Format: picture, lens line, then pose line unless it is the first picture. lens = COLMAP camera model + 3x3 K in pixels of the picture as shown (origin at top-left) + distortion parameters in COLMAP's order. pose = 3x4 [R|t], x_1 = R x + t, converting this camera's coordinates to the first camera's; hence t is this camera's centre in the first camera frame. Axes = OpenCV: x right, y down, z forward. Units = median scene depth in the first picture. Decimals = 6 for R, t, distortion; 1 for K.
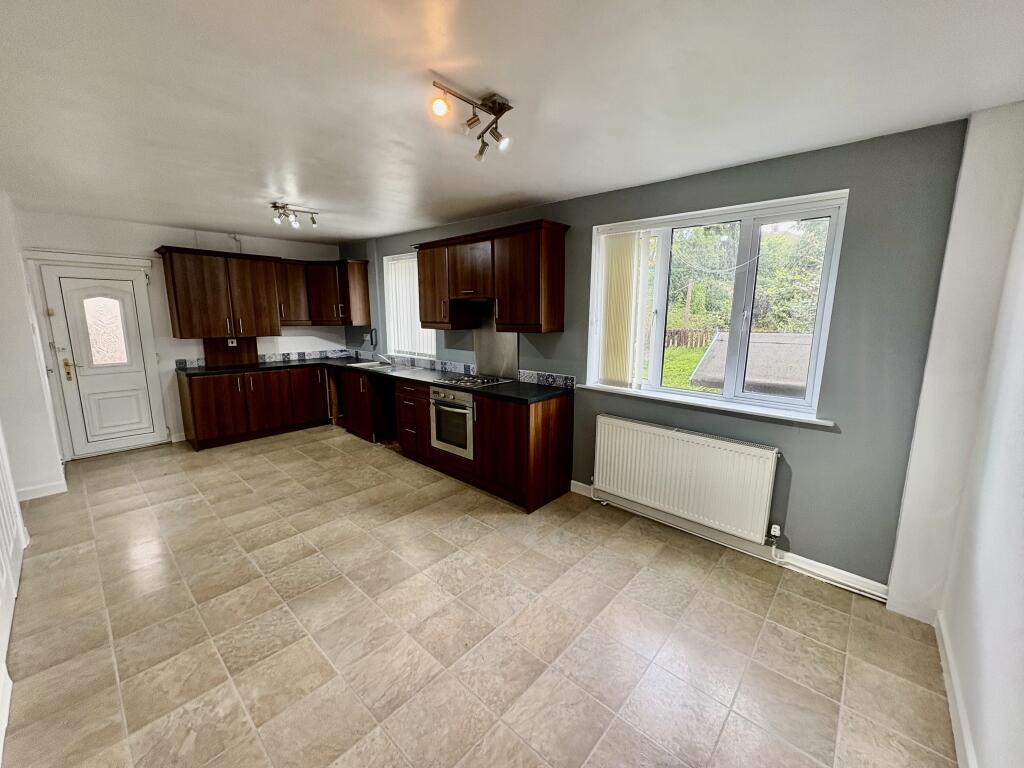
lens RADIAL K [[407.8, 0, 509.6], [0, 407.8, 384.6], [0, 0, 1]] dist [0.002971, -0.000695]
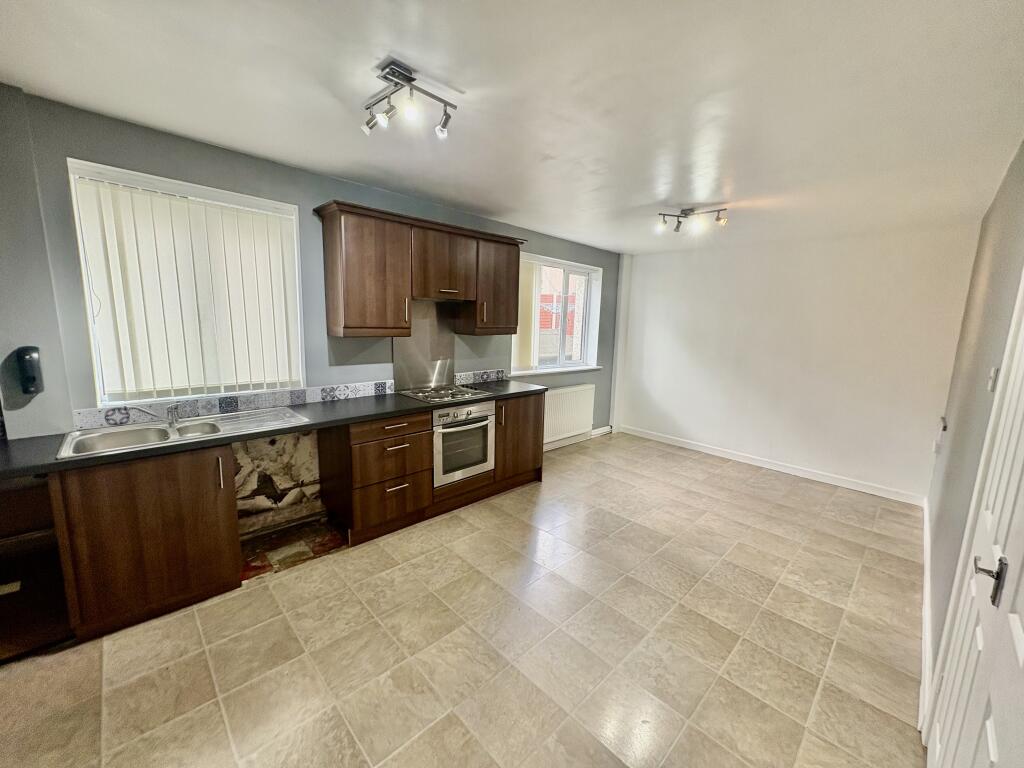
lens RADIAL K [[407.8, 0, 514.5], [0, 407.8, 384.5], [0, 0, 1]] dist [0.002971, -0.000695]
pose [[0.058148, -0.160855, 0.985264, -0.939360], [0.142094, 0.978219, 0.151319, -0.139278], [-0.988144, 0.131201, 0.079738, 0.788893]]
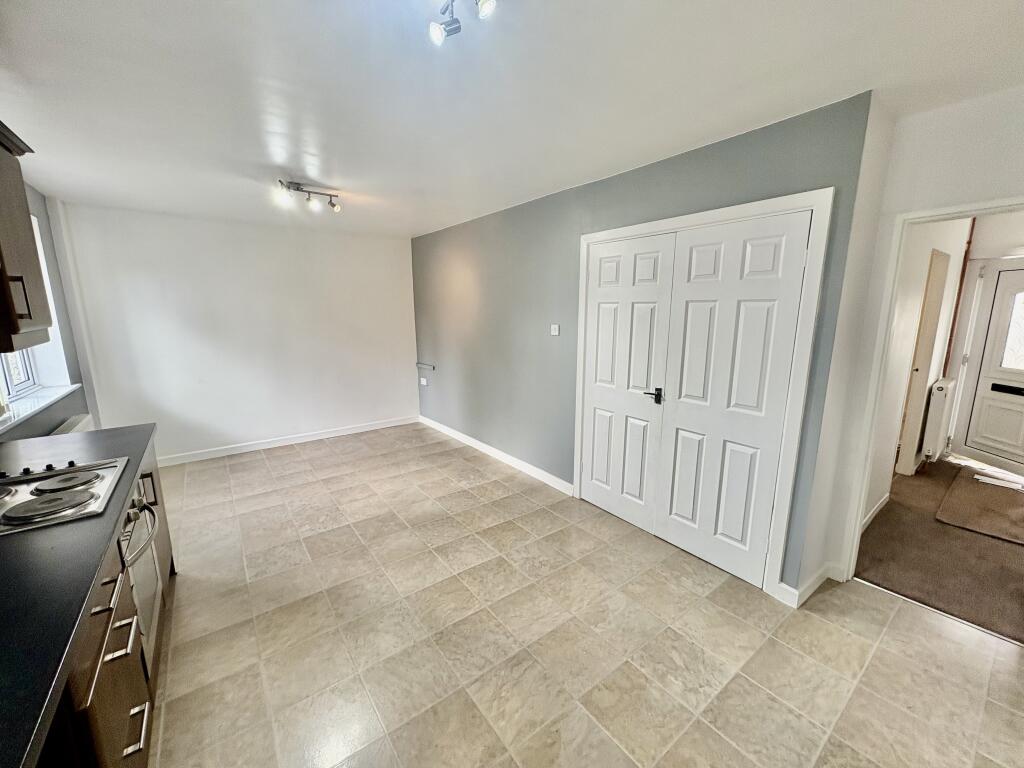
lens RADIAL K [[407.8, 0, 512.2], [0, 407.8, 381.1], [0, 0, 1]] dist [0.002971, -0.000695]
pose [[-0.983345, -0.034969, 0.178354, -0.578276], [0.028652, 0.939219, 0.342121, -0.217738], [-0.179477, 0.341533, -0.922574, 1.223968]]
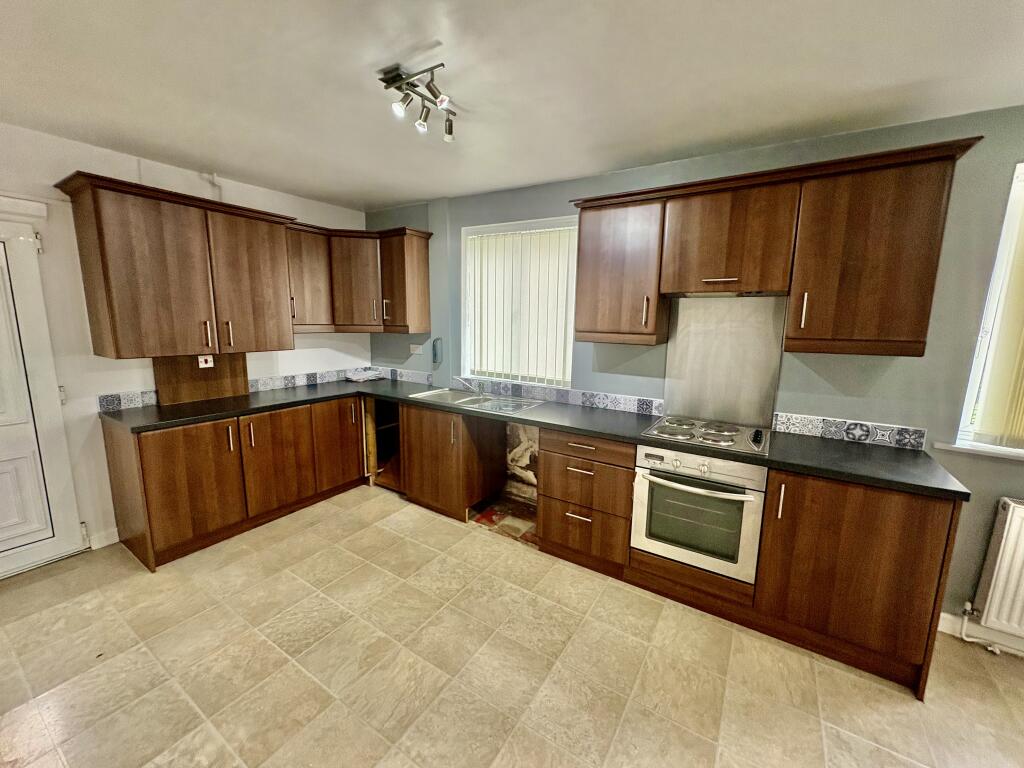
lens RADIAL K [[407.8, 0, 510.8], [0, 407.8, 384.4], [0, 0, 1]] dist [0.002971, -0.000695]
pose [[0.985436, -0.014599, 0.169420, -0.467945], [0.015529, 0.999871, -0.004165, -0.081525], [-0.169337, 0.006735, 0.985535, 0.473038]]
